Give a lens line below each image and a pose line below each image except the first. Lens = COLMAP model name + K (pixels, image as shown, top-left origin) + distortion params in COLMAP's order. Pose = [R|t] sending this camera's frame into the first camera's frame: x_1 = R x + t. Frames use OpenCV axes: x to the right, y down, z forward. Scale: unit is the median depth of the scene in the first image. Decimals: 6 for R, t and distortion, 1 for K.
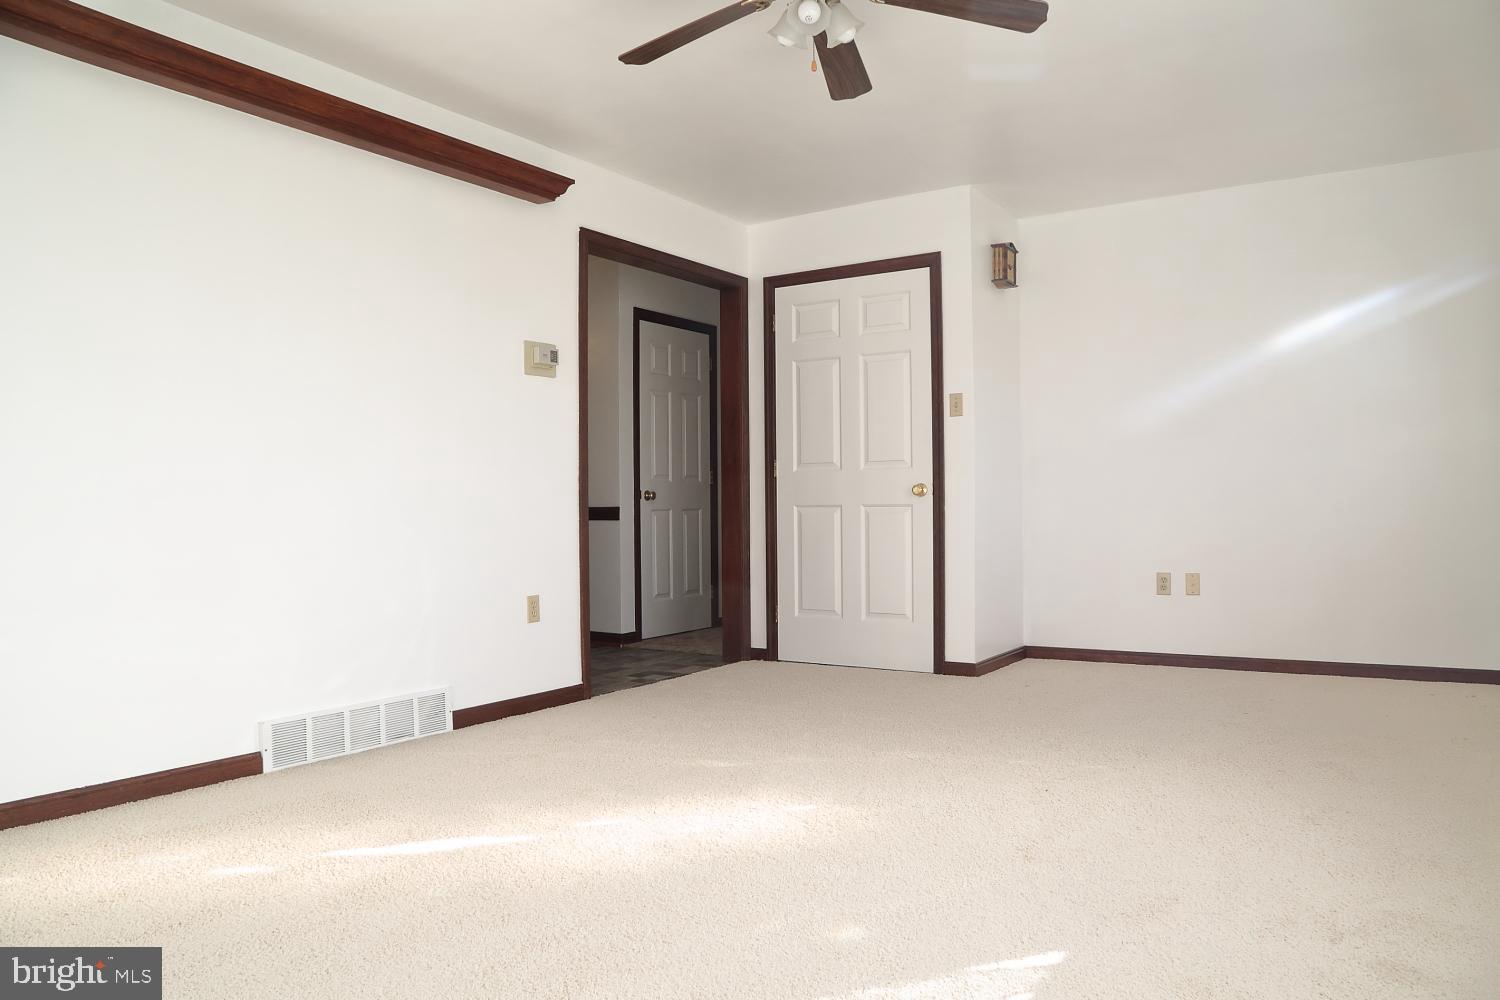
lens RADIAL K [[1018.8, 0, 755.3], [0, 1018.8, 508.4], [0, 0, 1]] dist [-0.130937, 0.073659]
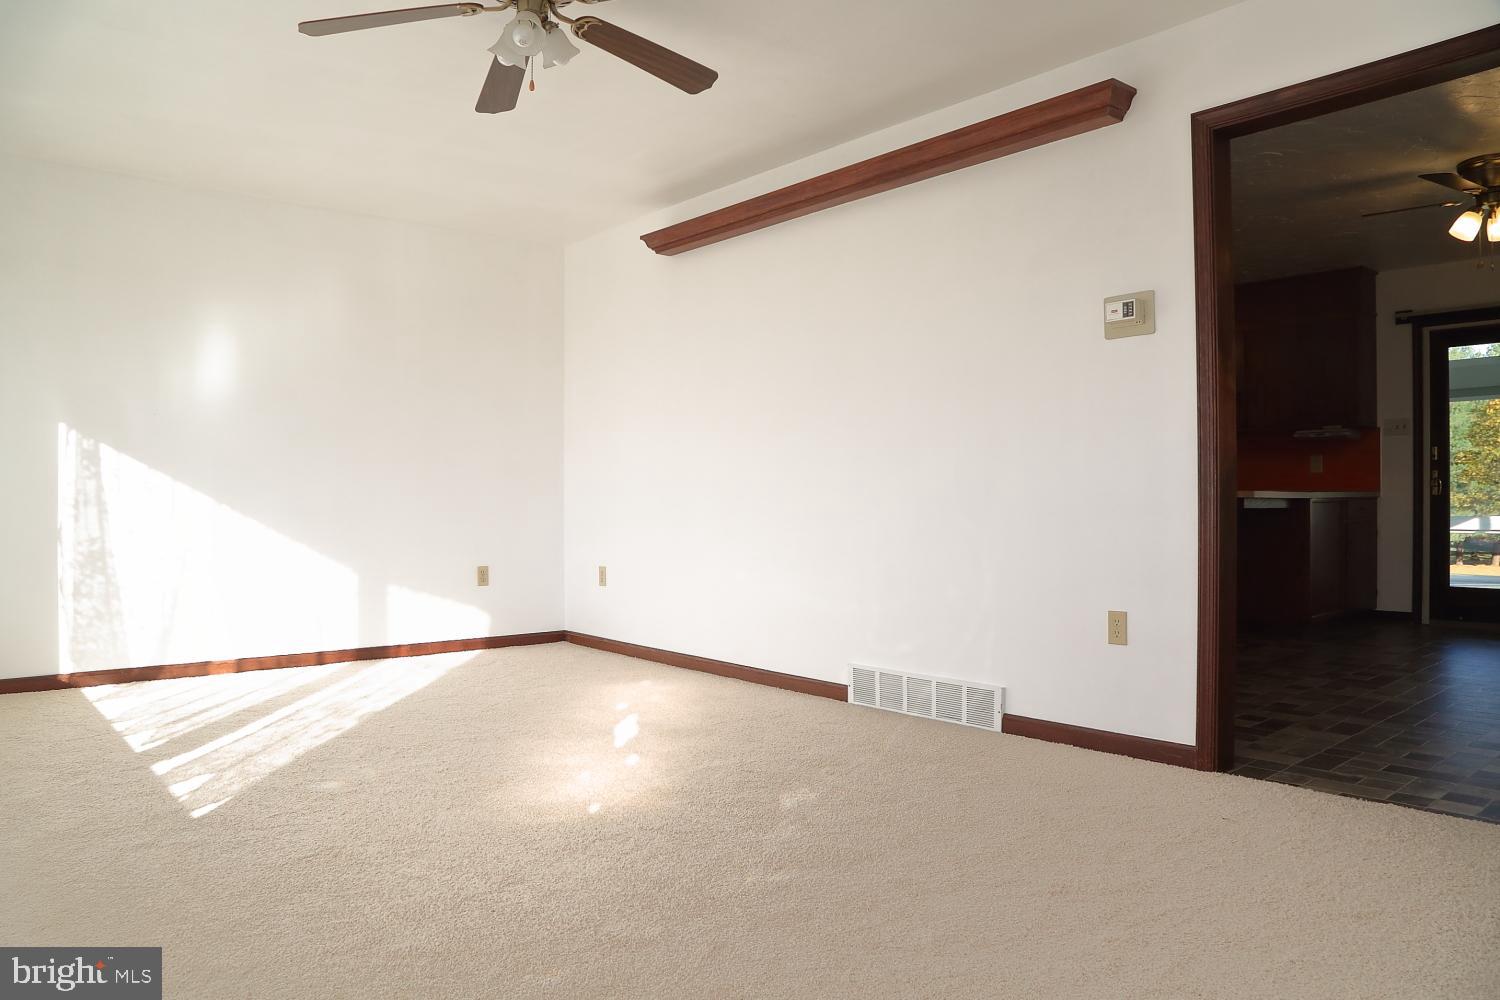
lens RADIAL K [[1018.8, 0, 755.3], [0, 1018.8, 508.4], [0, 0, 1]] dist [-0.130937, 0.073659]
pose [[-0.273988, 0.015507, -0.961608, 0.730263], [0.000201, 0.999871, 0.016067, -0.010248], [0.961733, 0.004209, -0.273956, 1.097181]]
